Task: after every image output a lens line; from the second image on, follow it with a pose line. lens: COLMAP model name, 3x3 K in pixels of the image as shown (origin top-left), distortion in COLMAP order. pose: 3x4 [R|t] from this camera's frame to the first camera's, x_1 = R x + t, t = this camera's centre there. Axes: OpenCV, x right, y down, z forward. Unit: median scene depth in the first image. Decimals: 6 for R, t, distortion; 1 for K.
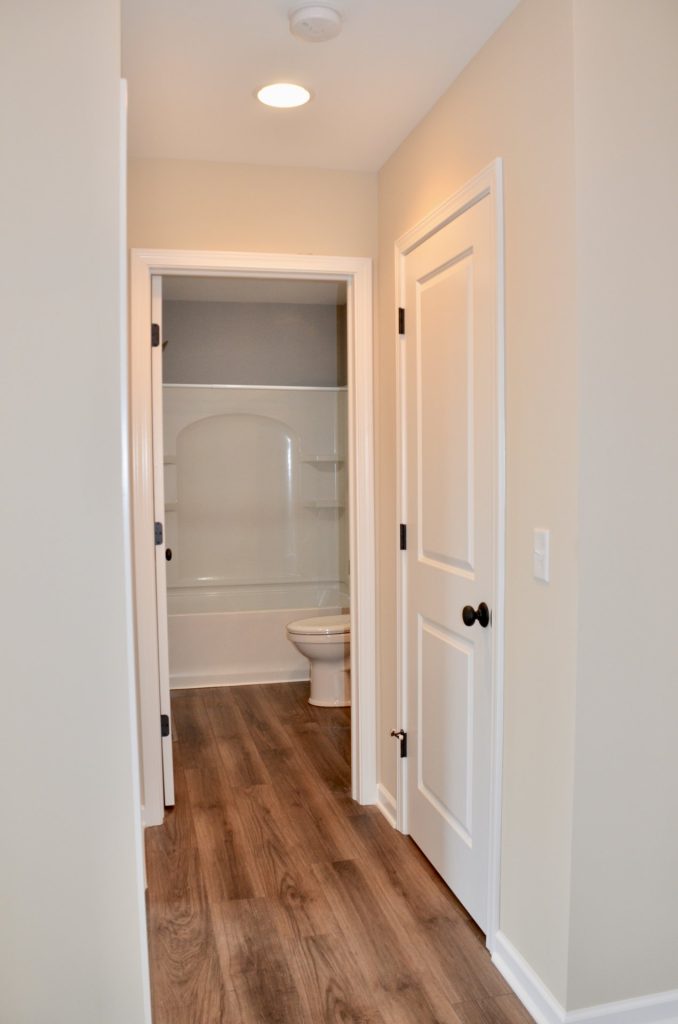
lens RADIAL K [[786.2, 0, 339.0], [0, 786.2, 512.0], [0, 0, 1]] dist [-0.152294, 0.089081]
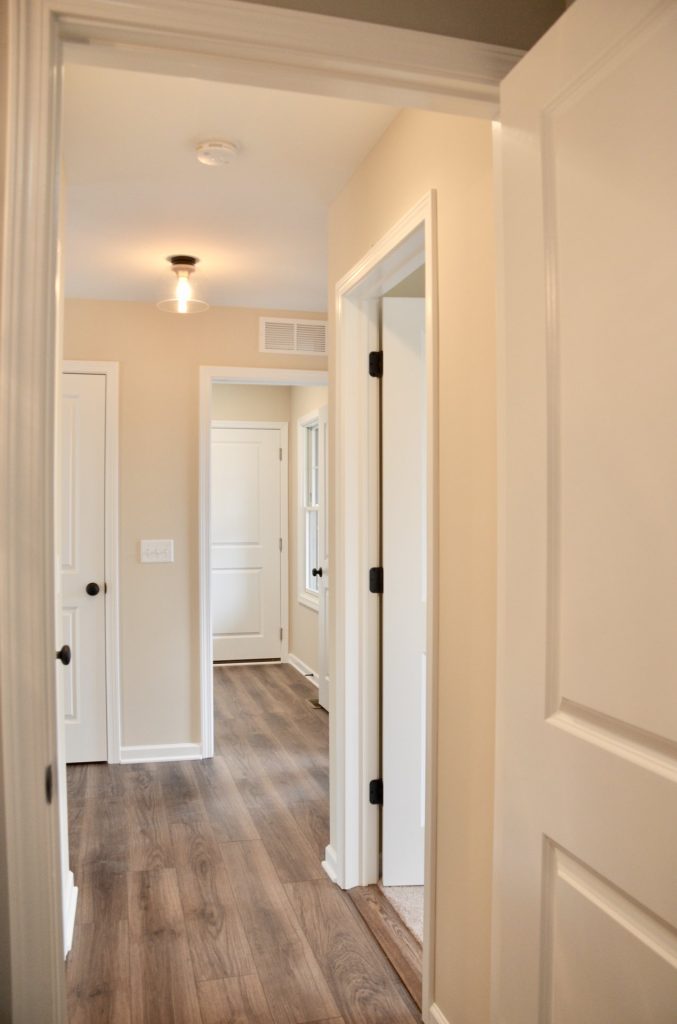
lens RADIAL K [[786.2, 0, 338.5], [0, 786.2, 512.0], [0, 0, 1]] dist [-0.152294, 0.089081]
pose [[-0.999688, 0.010147, -0.022834, -0.158963], [0.008729, 0.998079, 0.061340, -0.106308], [0.023412, 0.061122, -0.997856, 1.855284]]
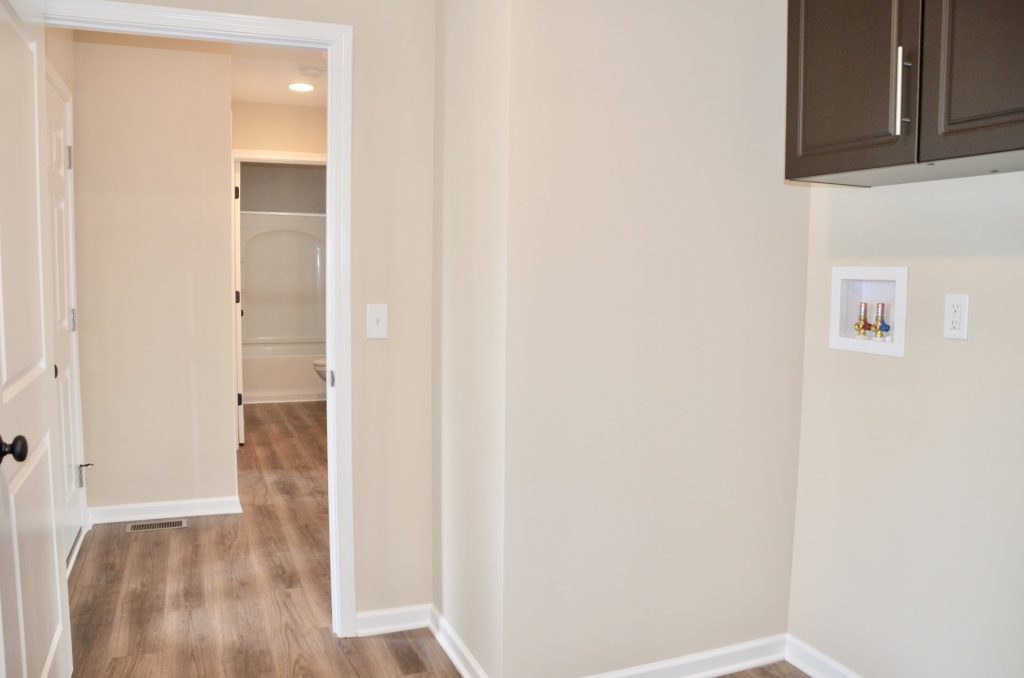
lens RADIAL K [[786.2, 0, 512.0], [0, 786.2, 339.0], [0, 0, 1]] dist [-0.152294, 0.089081]
pose [[0.990233, 0.009257, 0.139114, 0.217592], [-0.013230, 0.999530, 0.027660, 0.088783], [-0.138793, -0.029231, 0.989890, -1.223180]]
